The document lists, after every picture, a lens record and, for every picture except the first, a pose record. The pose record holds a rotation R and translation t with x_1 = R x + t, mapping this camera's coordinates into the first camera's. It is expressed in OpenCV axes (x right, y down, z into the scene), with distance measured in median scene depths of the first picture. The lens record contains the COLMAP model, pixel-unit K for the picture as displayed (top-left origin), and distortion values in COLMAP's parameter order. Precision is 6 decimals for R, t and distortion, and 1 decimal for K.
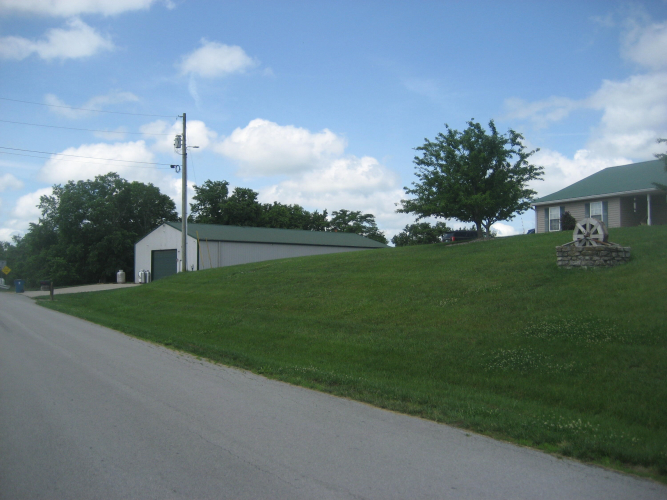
lens RADIAL K [[705.3, 0, 338.5], [0, 705.3, 248.8], [0, 0, 1]] dist [-0.145034, 0.216861]
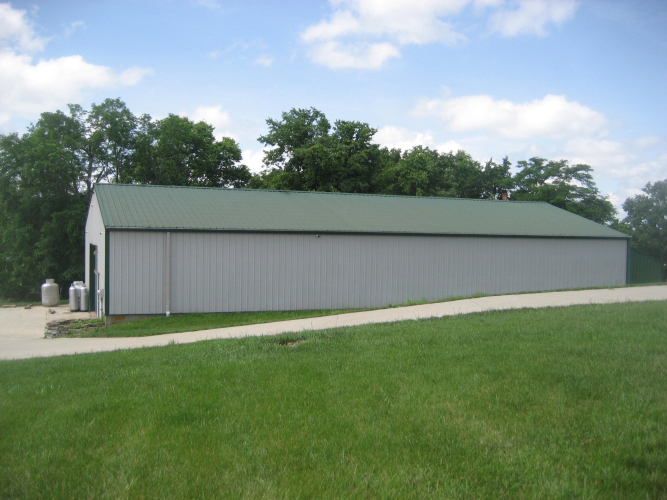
lens RADIAL K [[705.3, 0, 338.5], [0, 705.3, 248.8], [0, 0, 1]] dist [-0.145034, 0.216861]
pose [[0.950941, 0.018909, -0.308793, 0.030641], [0.000036, 0.998124, 0.061233, -0.015842], [0.309371, -0.058240, 0.949156, 0.401471]]
